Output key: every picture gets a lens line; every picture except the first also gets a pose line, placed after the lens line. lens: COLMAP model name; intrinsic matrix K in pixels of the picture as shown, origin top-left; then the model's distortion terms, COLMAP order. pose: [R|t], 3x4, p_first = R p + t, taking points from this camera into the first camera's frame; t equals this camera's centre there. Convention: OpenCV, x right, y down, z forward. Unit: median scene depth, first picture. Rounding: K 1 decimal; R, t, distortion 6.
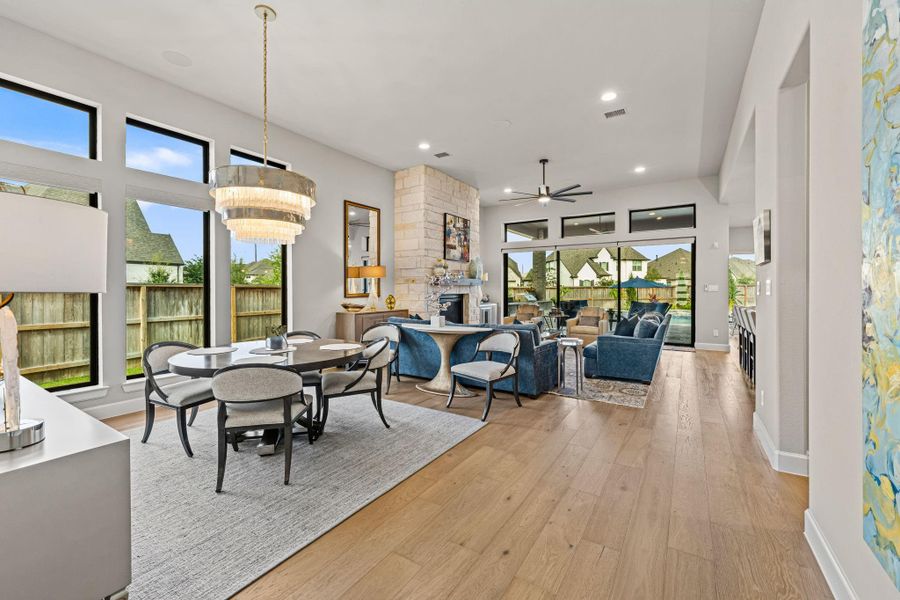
lens RADIAL K [[370.9, 0, 450.7], [0, 370.9, 292.8], [0, 0, 1]] dist [-0.001395, -0.000134]
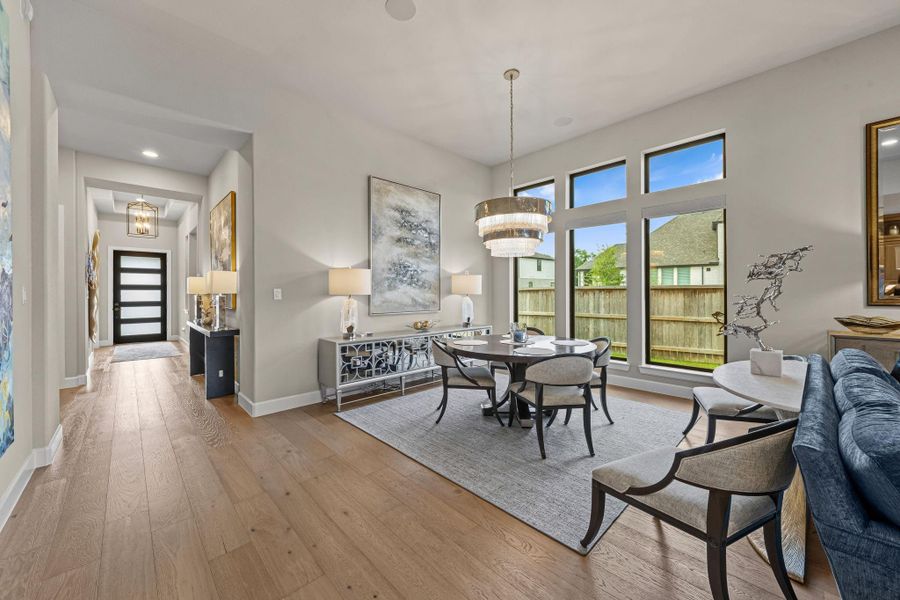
lens RADIAL K [[348.2, 0, 451.1], [0, 348.2, 293.9], [0, 0, 1]] dist [-0.001581, -0.000259]
pose [[-0.241937, 0.007319, -0.970264, 0.748039], [-0.004716, 0.999951, 0.008719, -0.013410], [0.970280, 0.006685, -0.241891, 1.155868]]
